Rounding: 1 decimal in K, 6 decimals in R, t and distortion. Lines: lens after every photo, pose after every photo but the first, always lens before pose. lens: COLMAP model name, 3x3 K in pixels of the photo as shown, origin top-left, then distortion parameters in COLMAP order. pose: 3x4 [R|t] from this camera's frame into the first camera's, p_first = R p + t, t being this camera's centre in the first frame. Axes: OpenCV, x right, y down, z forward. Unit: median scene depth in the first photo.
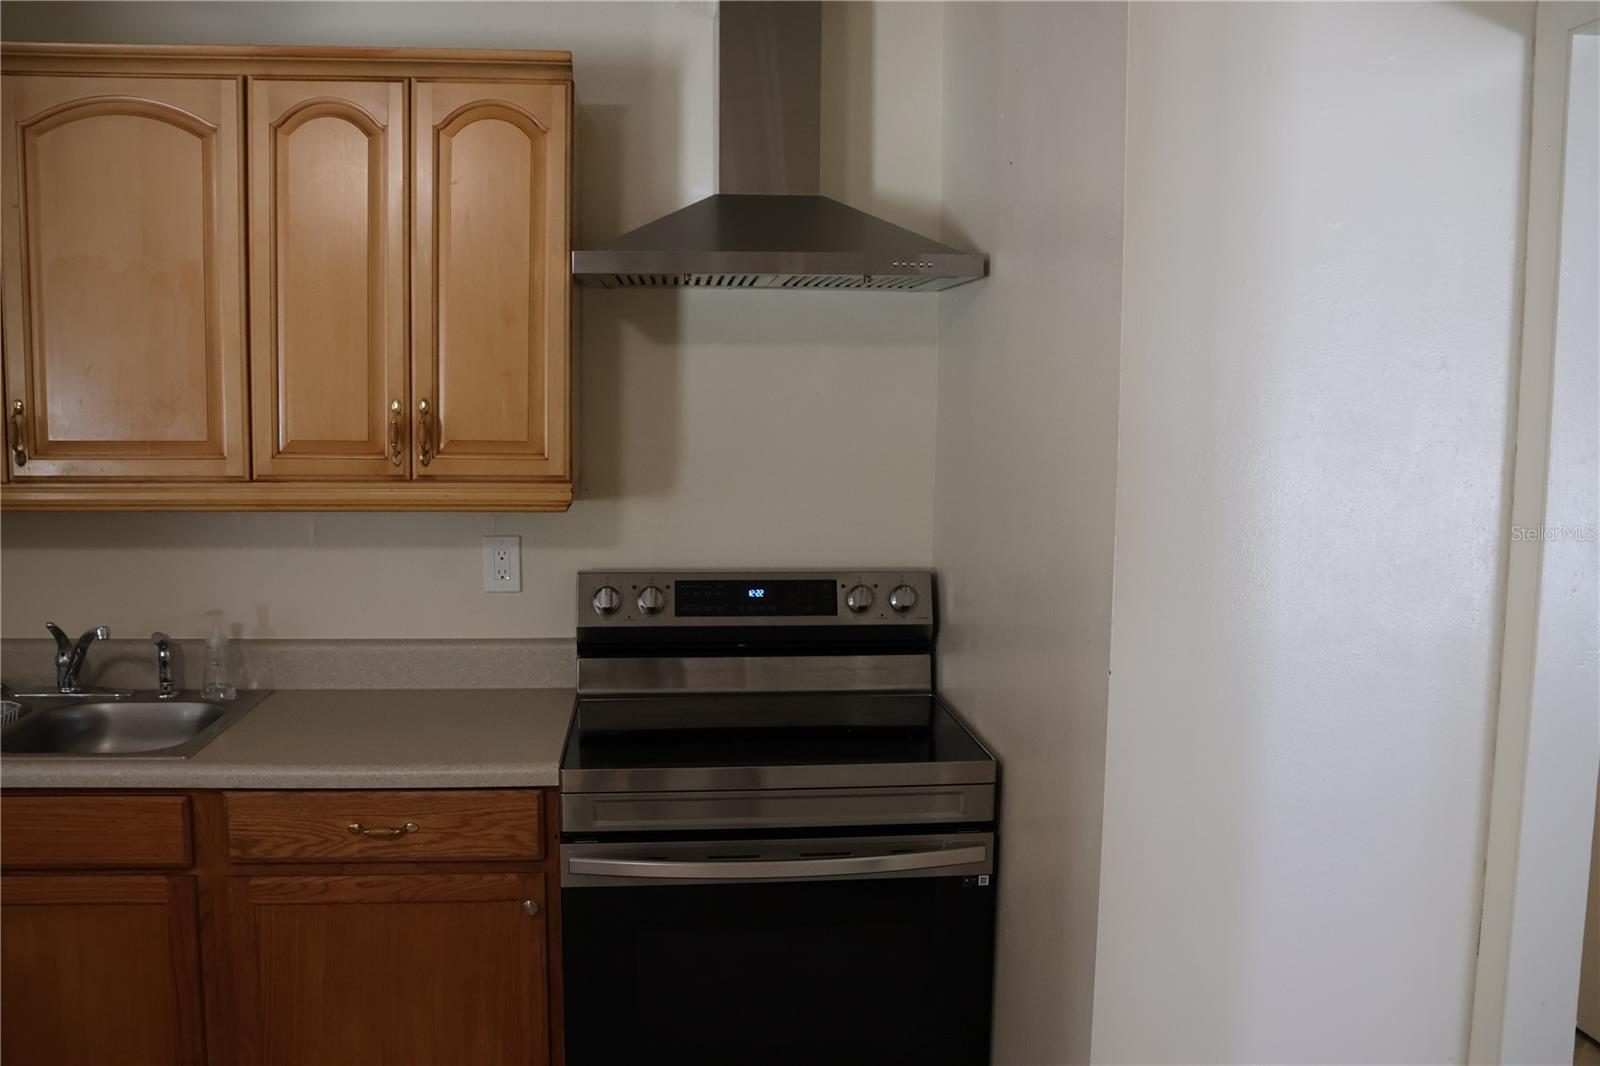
lens RADIAL K [[1378.7, 0, 800.0], [0, 1378.7, 533.0], [0, 0, 1]] dist [-0.155323, 0.138362]
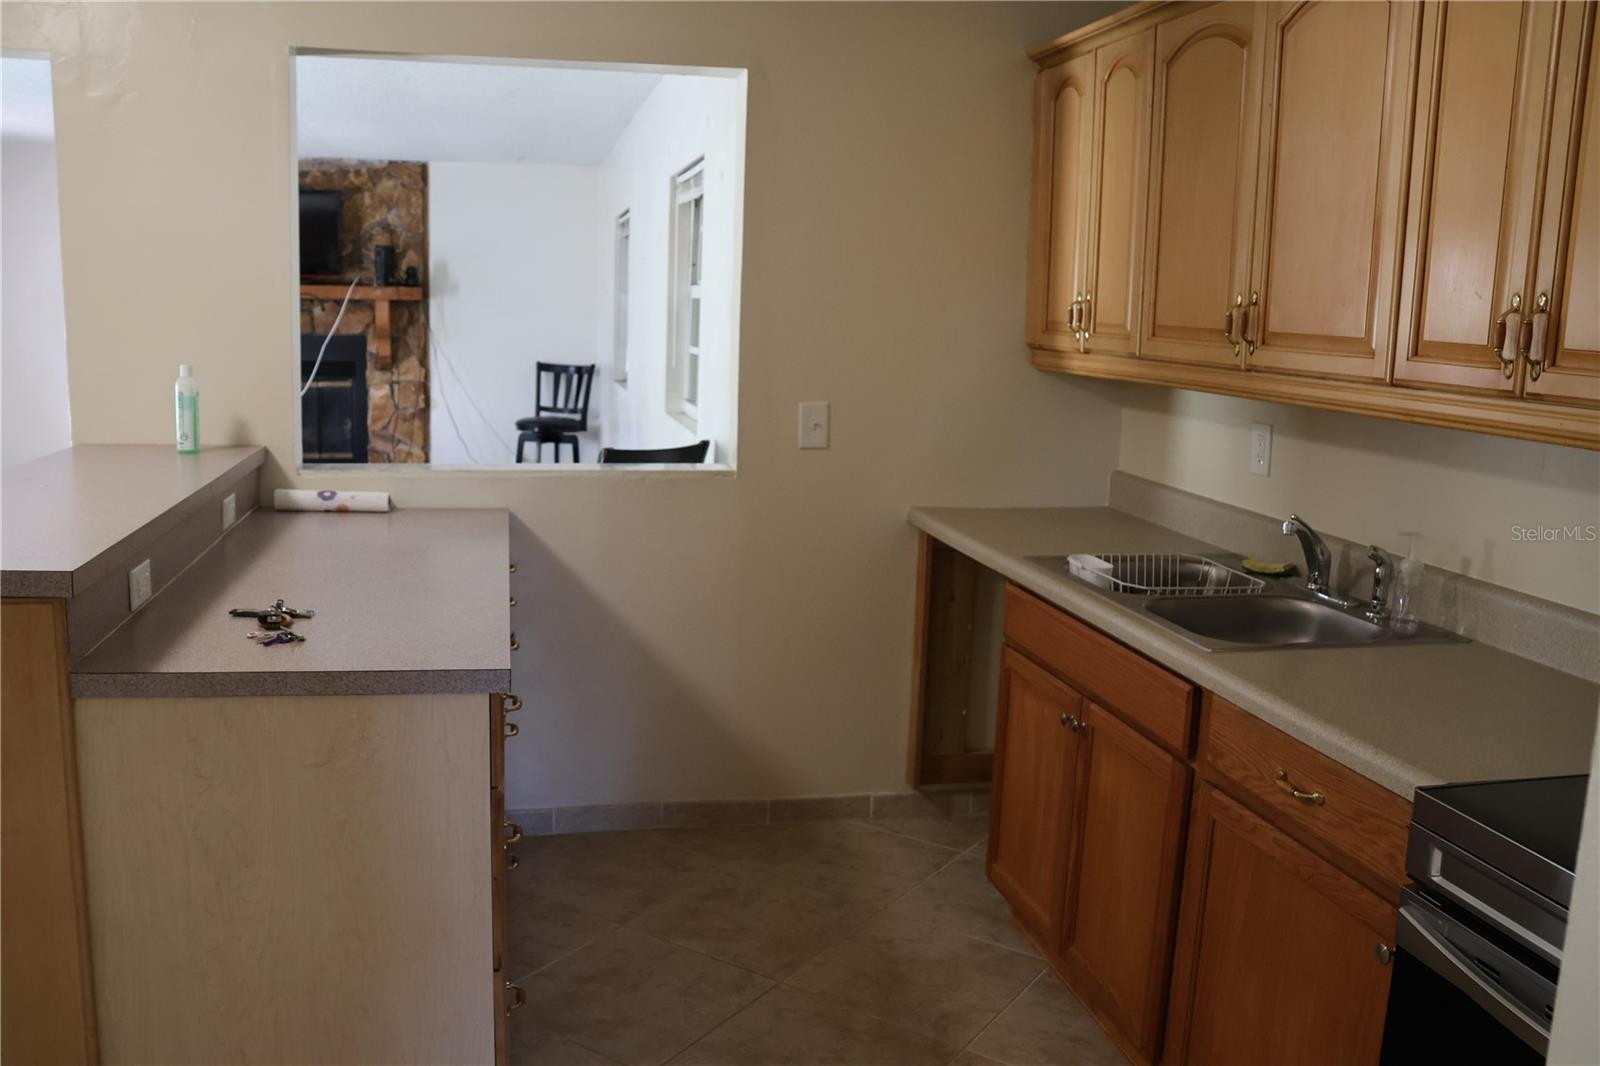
lens RADIAL K [[1378.7, 0, 800.0], [0, 1378.7, 533.0], [0, 0, 1]] dist [-0.155323, 0.138362]
pose [[0.089024, 0.155491, -0.983818, 0.452635], [-0.127341, 0.981411, 0.143588, -0.020749], [0.987856, 0.112497, 0.107170, 0.547120]]
